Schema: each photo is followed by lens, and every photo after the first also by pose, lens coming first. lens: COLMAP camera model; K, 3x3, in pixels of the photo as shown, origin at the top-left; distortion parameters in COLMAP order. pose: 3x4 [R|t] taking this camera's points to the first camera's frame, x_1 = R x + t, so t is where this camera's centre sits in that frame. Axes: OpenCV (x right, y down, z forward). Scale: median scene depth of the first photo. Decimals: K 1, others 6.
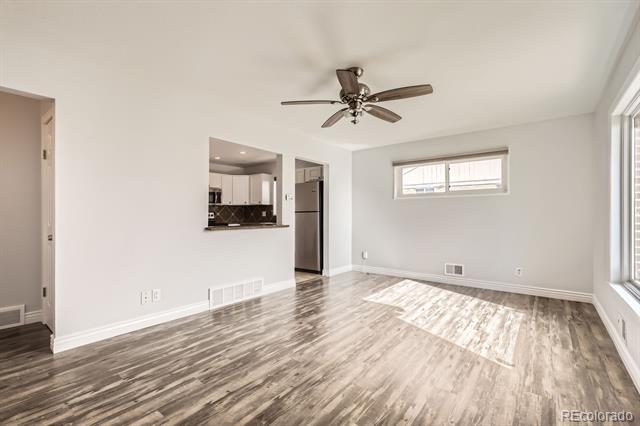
lens RADIAL K [[290.0, 0, 320.7], [0, 290.0, 215.1], [0, 0, 1]] dist [0.004351, -0.002226]
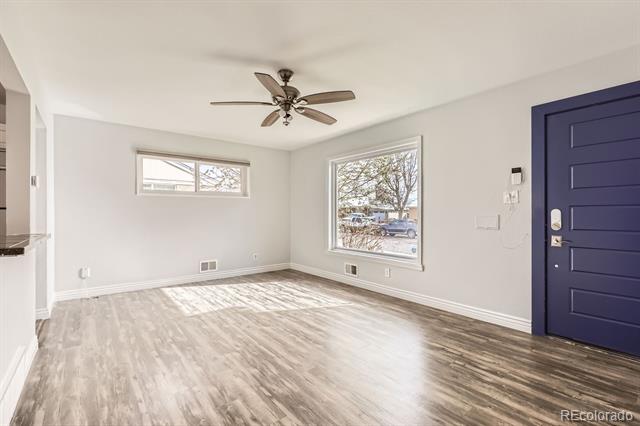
lens RADIAL K [[290.0, 0, 323.0], [0, 290.0, 213.3], [0, 0, 1]] dist [0.004351, -0.002226]
pose [[0.225298, 0.001286, 0.974289, -0.803326], [0.000660, 0.999999, -0.001472, -0.003179], [-0.974290, 0.000975, 0.225297, 0.605068]]
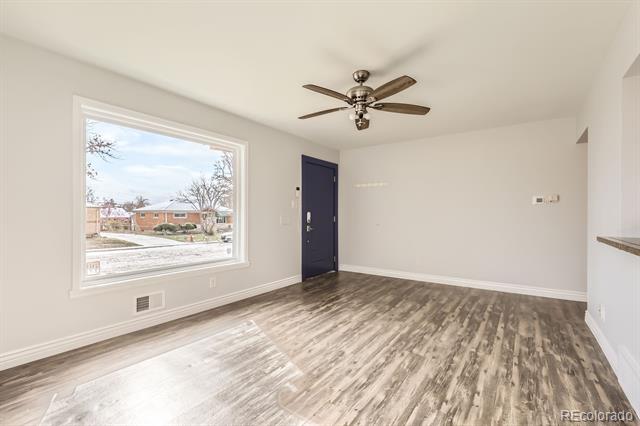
lens RADIAL K [[290.0, 0, 319.2], [0, 290.0, 214.5], [0, 0, 1]] dist [0.004351, -0.002226]
pose [[-0.999170, -0.003388, -0.040605, 0.286782], [-0.003367, 0.999994, -0.000600, -0.001064], [0.040606, -0.000463, -0.999175, 1.897580]]
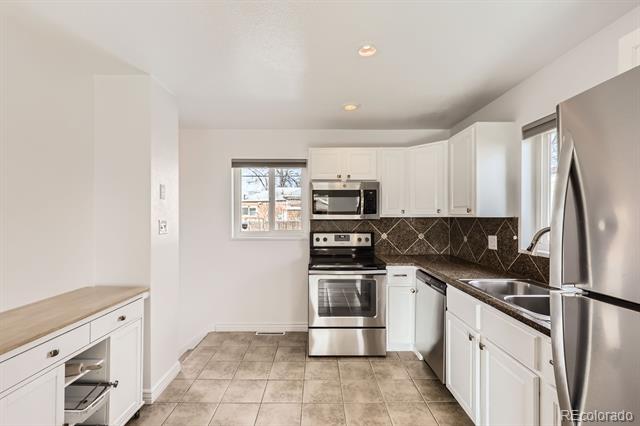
lens RADIAL K [[290.0, 0, 321.9], [0, 290.0, 212.4], [0, 0, 1]] dist [0.004351, -0.002226]
pose [[0.622226, -0.006644, -0.782810, -0.133779], [-0.002545, 0.999942, -0.010510, -0.097417], [0.782834, 0.008532, 0.622172, 1.676931]]
